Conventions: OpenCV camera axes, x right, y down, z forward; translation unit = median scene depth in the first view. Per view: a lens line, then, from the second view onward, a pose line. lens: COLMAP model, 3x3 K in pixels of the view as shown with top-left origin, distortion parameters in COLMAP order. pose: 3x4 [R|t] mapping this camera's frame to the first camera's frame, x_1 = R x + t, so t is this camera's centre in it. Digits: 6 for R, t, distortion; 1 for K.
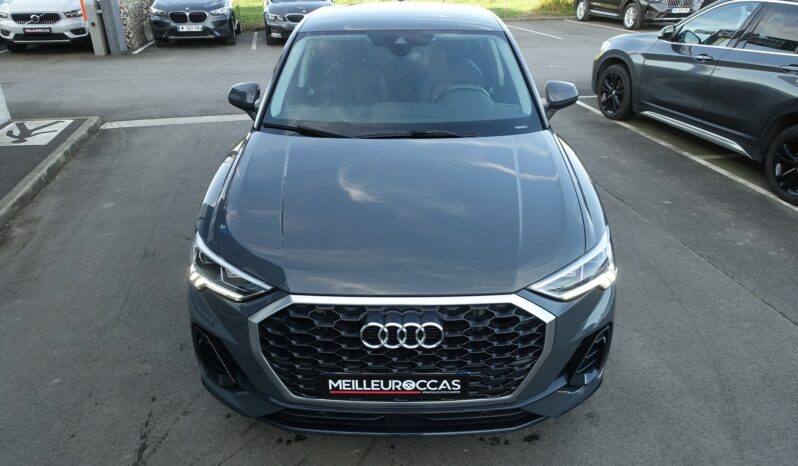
lens RADIAL K [[549.5, 0, 399.0], [0, 549.5, 233.0], [0, 0, 1]] dist [-0.002139, 0.003591]
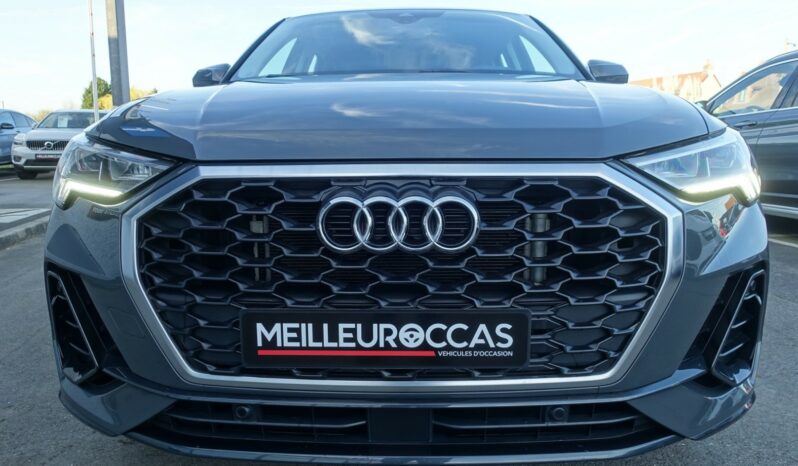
lens RADIAL K [[549.5, 0, 399.0], [0, 549.5, 233.0], [0, 0, 1]] dist [-0.002139, 0.003591]
pose [[0.999881, 0.001893, -0.015332, 0.013691], [-0.006274, 0.956687, -0.291051, 0.333636], [0.014117, 0.291113, 0.956585, 0.481563]]
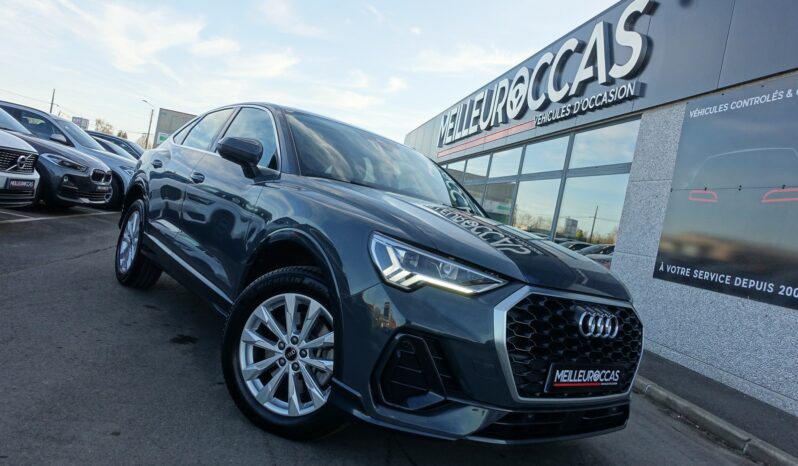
lens RADIAL K [[549.5, 0, 399.0], [0, 549.5, 233.0], [0, 0, 1]] dist [-0.002139, 0.003591]
pose [[0.750294, 0.164868, 0.640217, -1.059964], [0.080236, 0.938537, -0.335723, 0.347175], [-0.656217, 0.303259, 0.690951, 0.393907]]
